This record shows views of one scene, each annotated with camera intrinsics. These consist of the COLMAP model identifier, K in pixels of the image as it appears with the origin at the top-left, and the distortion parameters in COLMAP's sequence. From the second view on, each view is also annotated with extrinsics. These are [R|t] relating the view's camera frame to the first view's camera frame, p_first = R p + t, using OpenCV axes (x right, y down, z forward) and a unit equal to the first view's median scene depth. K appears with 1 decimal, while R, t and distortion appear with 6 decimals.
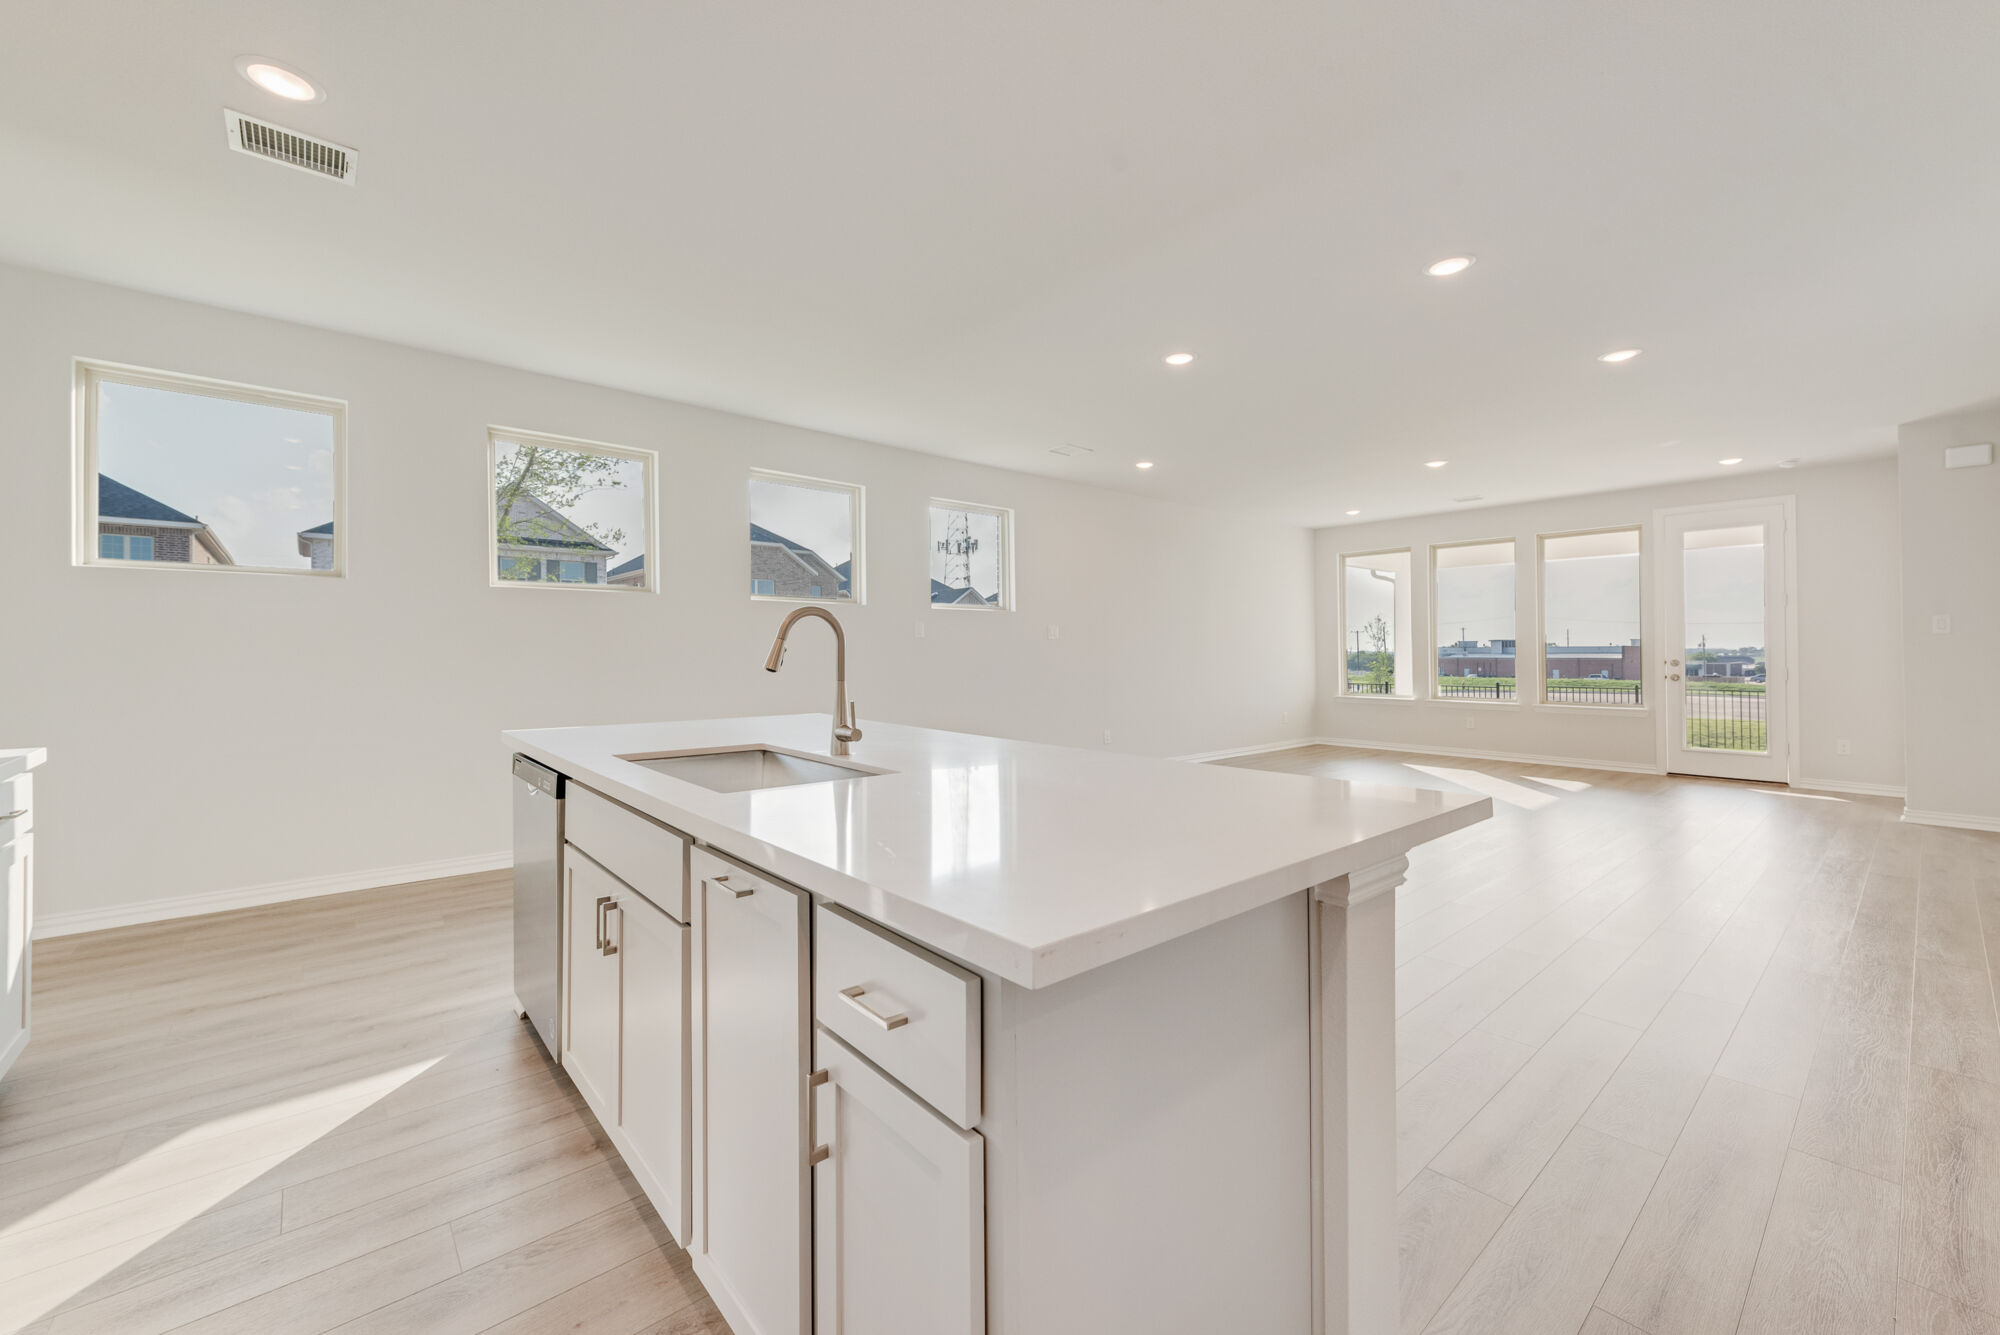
lens RADIAL K [[806.5, 0, 996.0], [0, 806.5, 663.2], [0, 0, 1]] dist [0.018226, 0.000157]
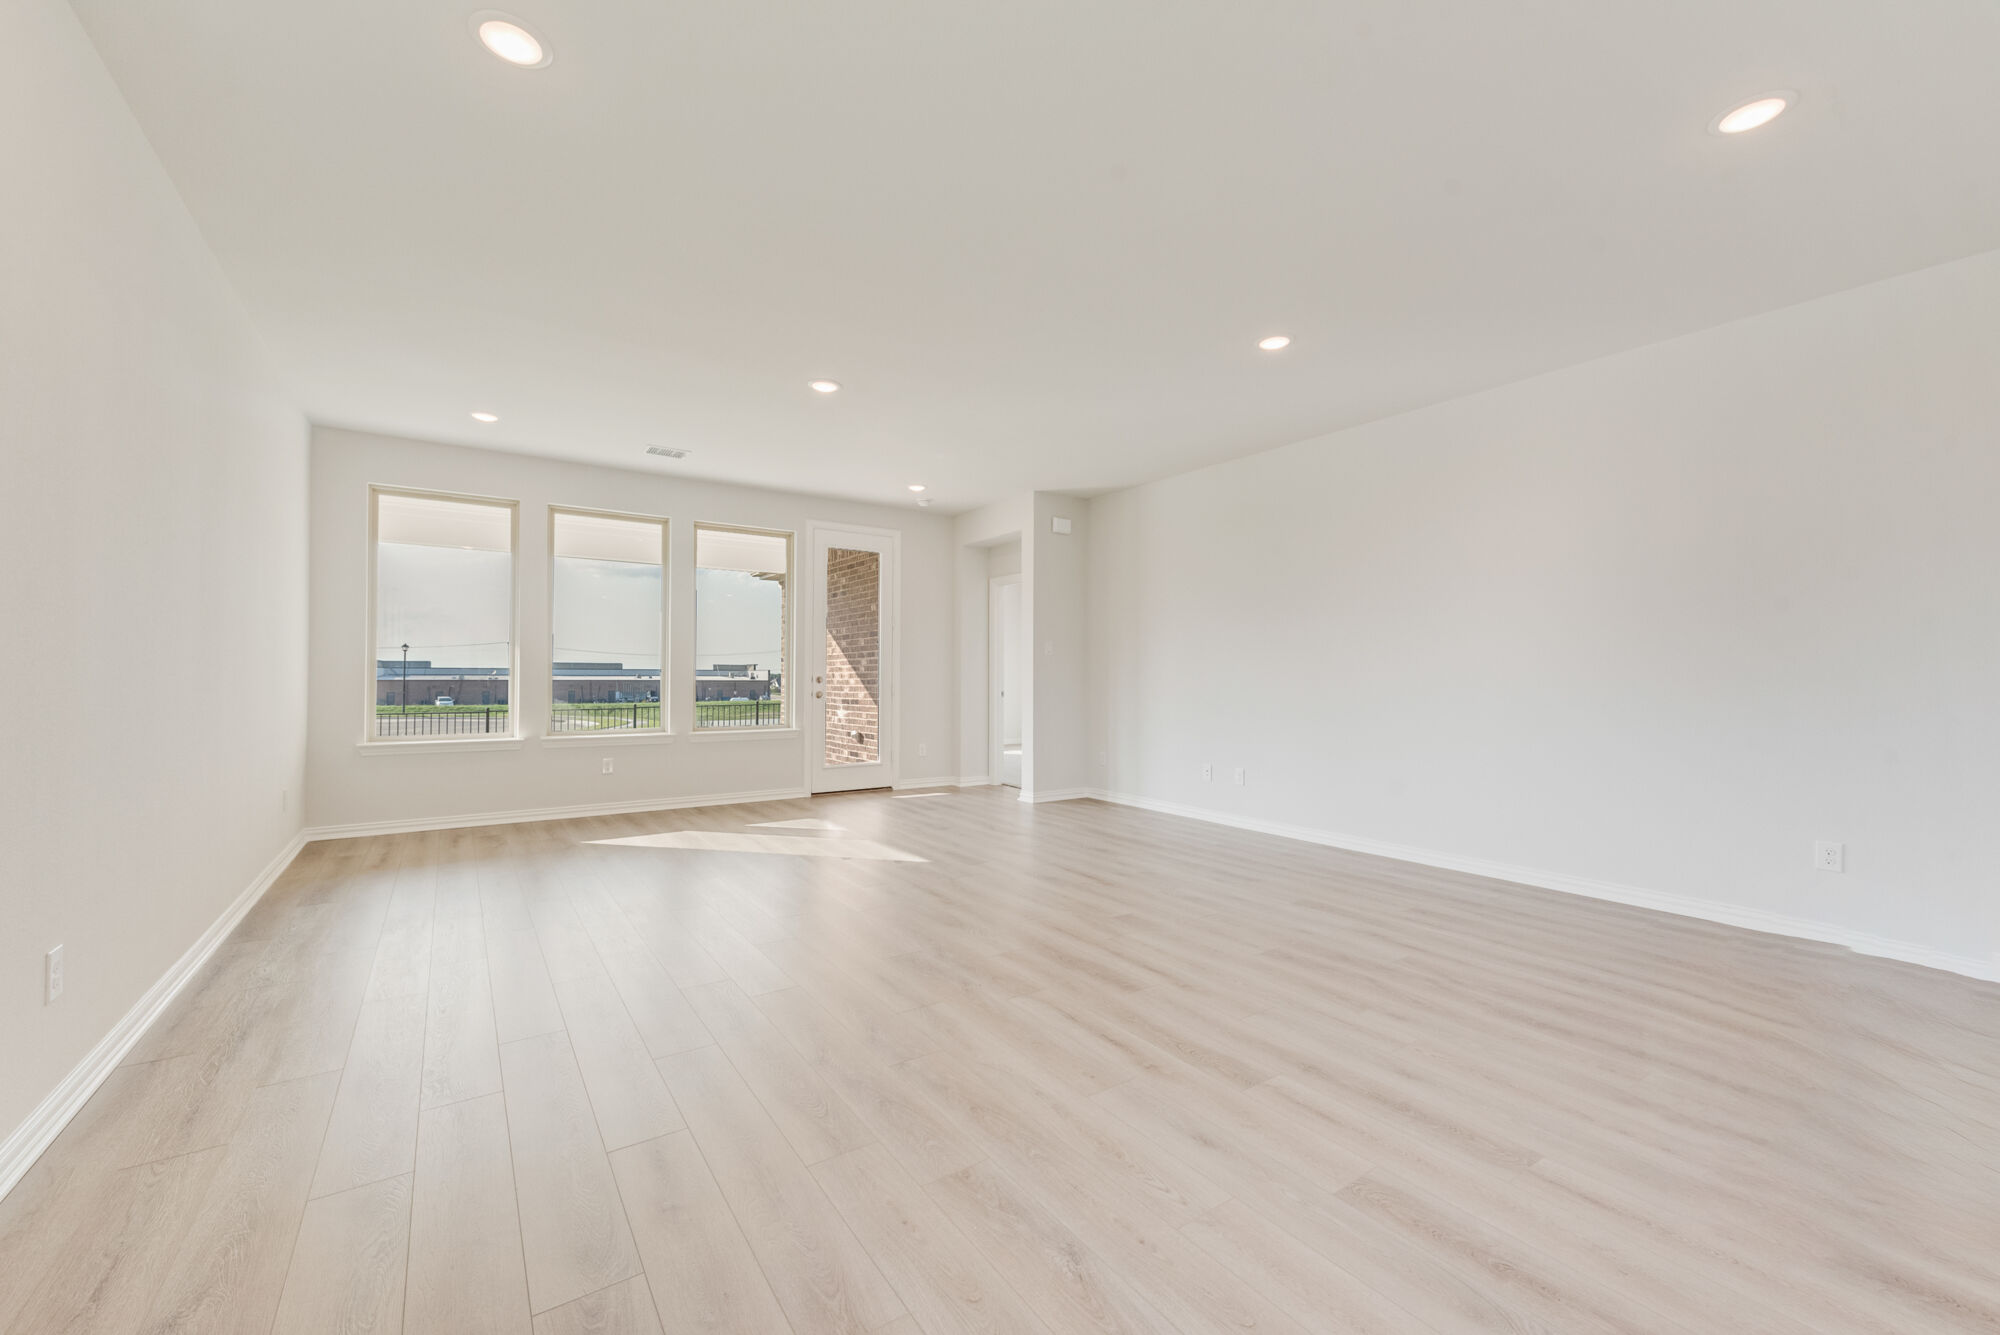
lens RADIAL K [[806.5, 0, 996.0], [0, 806.5, 663.2], [0, 0, 1]] dist [0.018226, 0.000157]
pose [[0.098779, 0.019015, 0.994928, -0.108583], [0.010156, 0.999746, -0.020115, 0.001269], [-0.995058, 0.012091, 0.098561, 0.688175]]
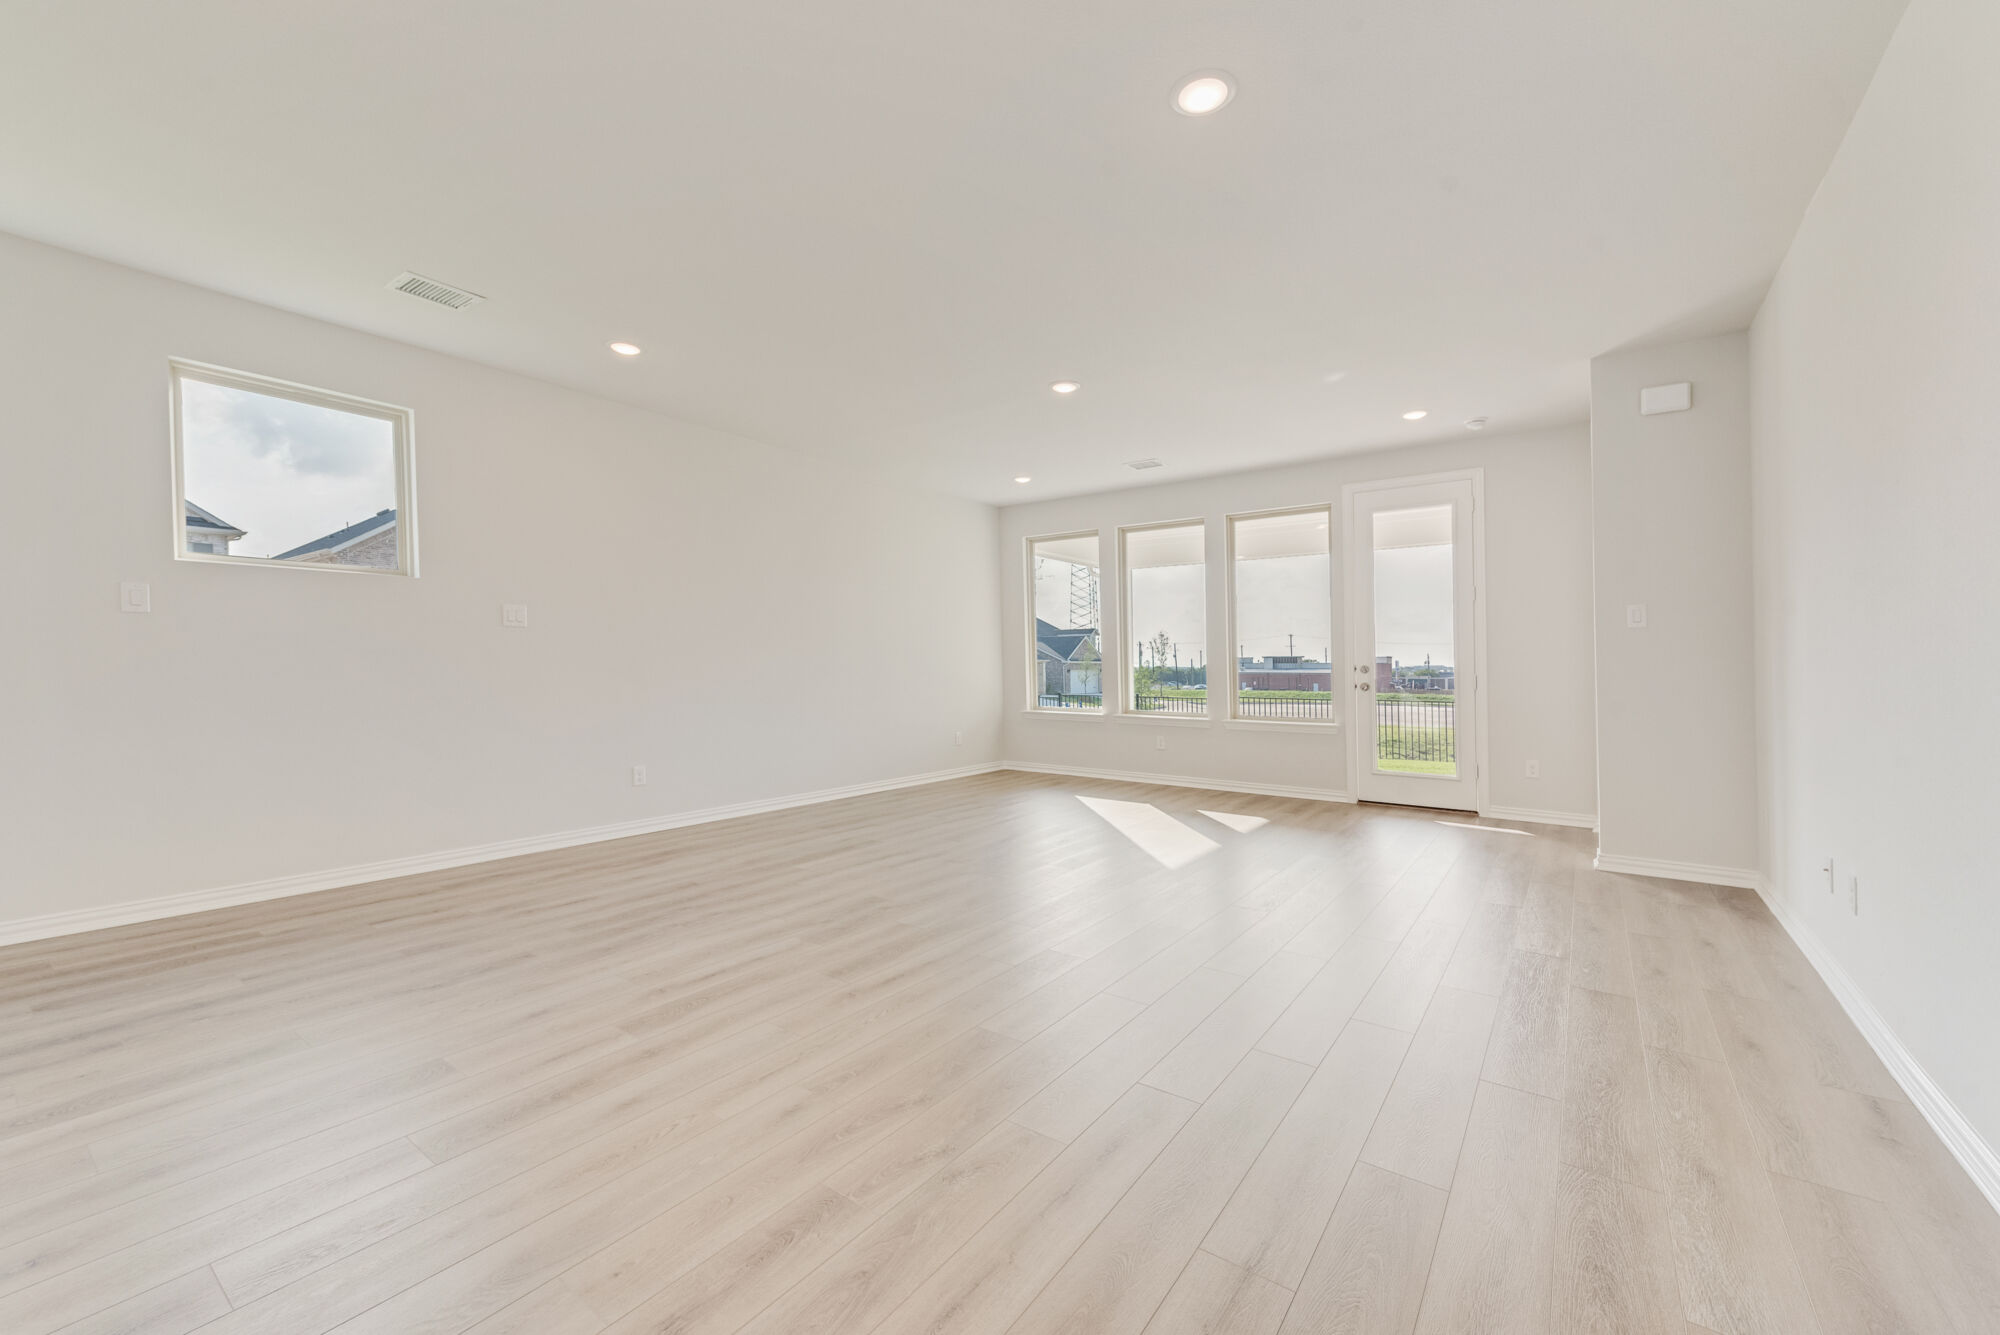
lens RADIAL K [[803.3, 0, 984.0], [0, 803.3, 670.2], [0, 0, 1]] dist [0.024145, 0.000153]
pose [[0.977676, 0.004080, 0.210079, 0.274780], [-0.002338, 0.999961, -0.008537, 0.008384], [-0.210106, 0.007856, 0.977647, 0.271967]]
